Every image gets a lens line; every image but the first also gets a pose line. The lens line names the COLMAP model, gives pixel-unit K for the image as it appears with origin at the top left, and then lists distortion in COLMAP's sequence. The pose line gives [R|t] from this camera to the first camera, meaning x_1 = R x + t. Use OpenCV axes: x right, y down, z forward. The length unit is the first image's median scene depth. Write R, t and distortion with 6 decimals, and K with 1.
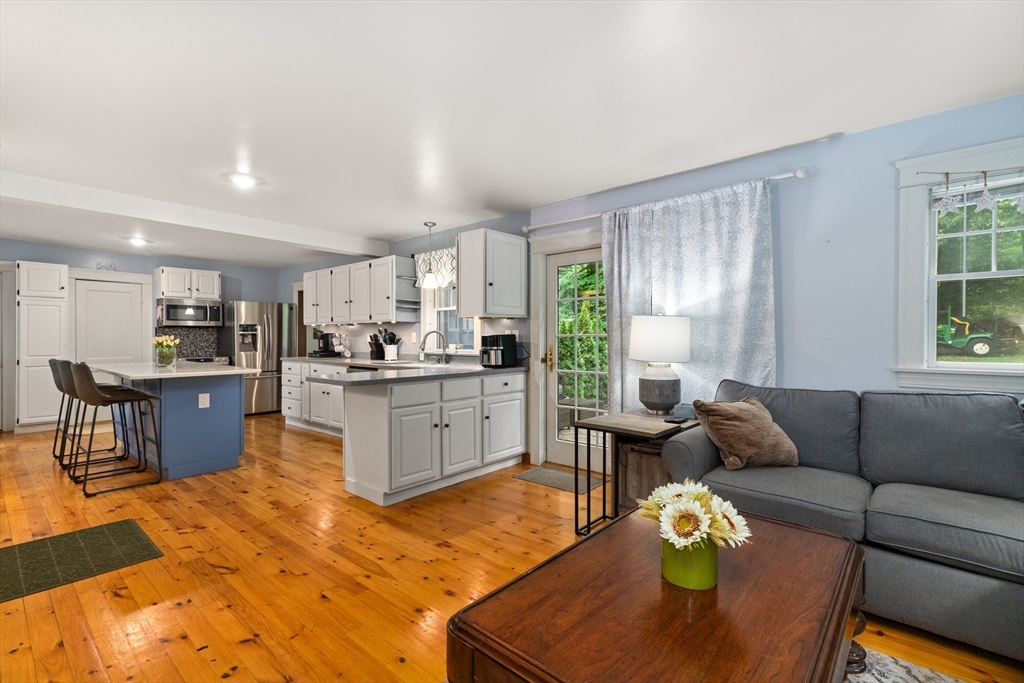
lens RADIAL K [[464.5, 0, 514.4], [0, 464.5, 338.5], [0, 0, 1]] dist [0.008730, -0.002807]
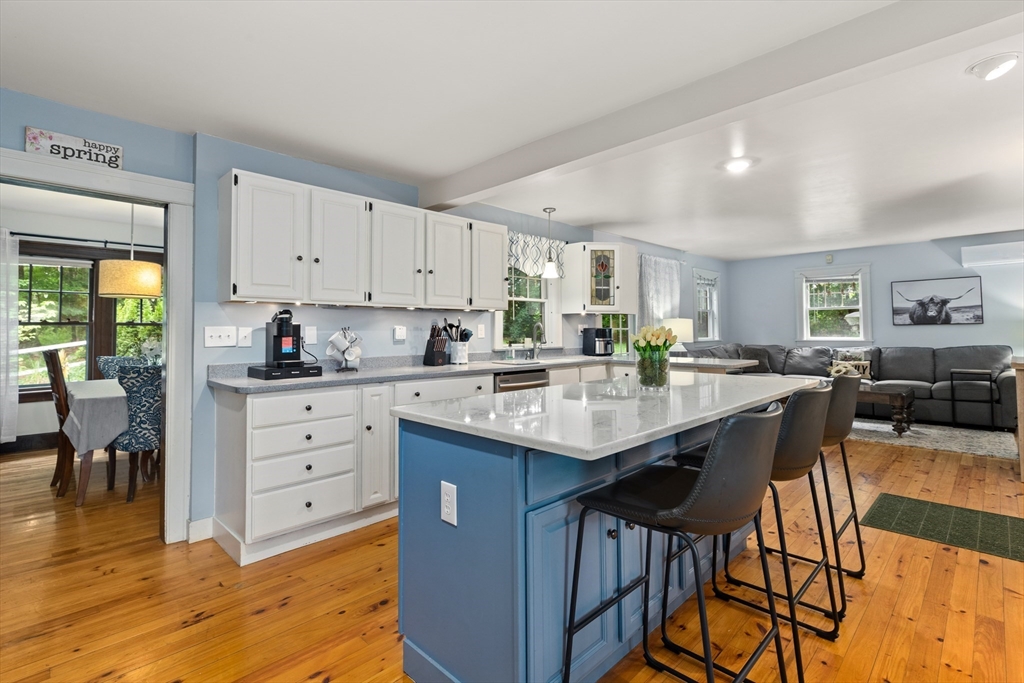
lens RADIAL K [[464.5, 0, 528.7], [0, 464.5, 314.7], [0, 0, 1]] dist [0.008730, -0.002807]
pose [[0.073215, 0.033758, 0.996745, -1.646311], [0.006458, 0.999390, -0.034322, -0.003428], [-0.997295, 0.008950, 0.072952, 1.442835]]
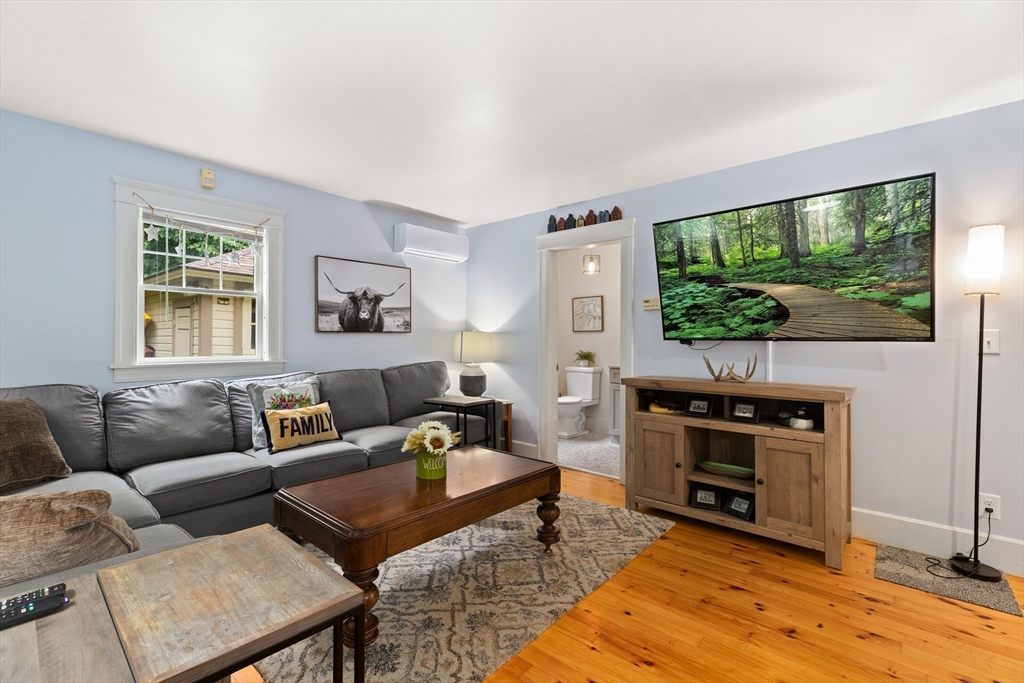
lens RADIAL K [[464.5, 0, 508.8], [0, 464.5, 336.6], [0, 0, 1]] dist [0.008730, -0.002807]
pose [[-0.999951, -0.007820, -0.005999, 0.043028], [-0.007798, 0.999963, -0.003542, -0.005573], [0.006026, -0.003495, -0.999976, 1.156368]]
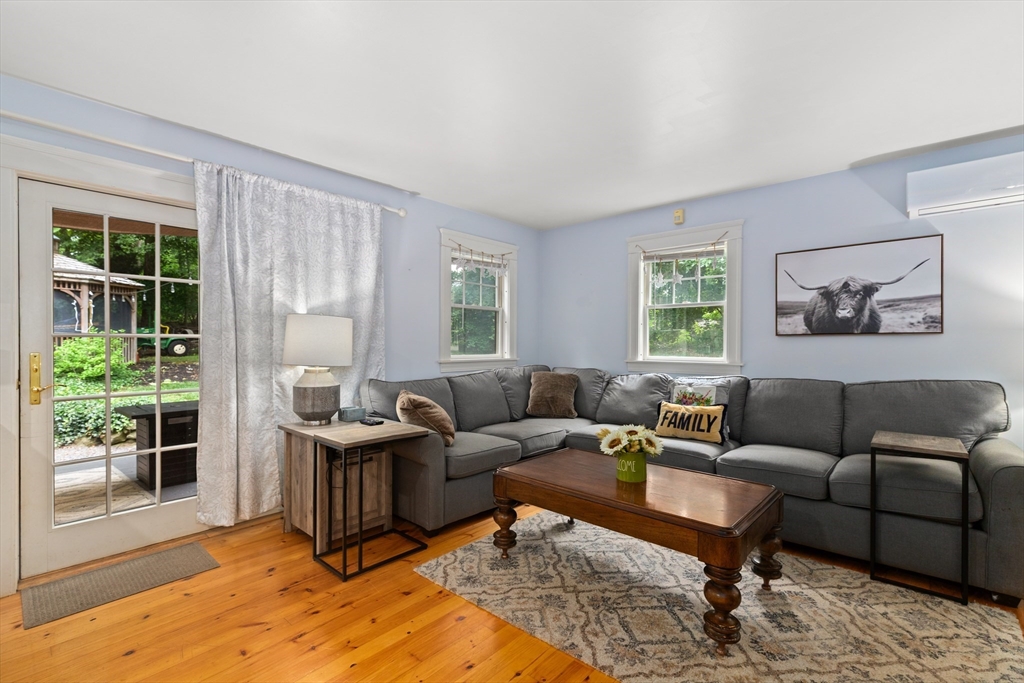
lens RADIAL K [[464.5, 0, 508.6], [0, 464.5, 345.3], [0, 0, 1]] dist [0.008730, -0.002807]
pose [[0.016936, -0.007248, 0.999830, -0.577435], [-0.004303, 0.999964, 0.007322, -0.000492], [-0.999847, -0.004427, 0.016904, 0.598388]]
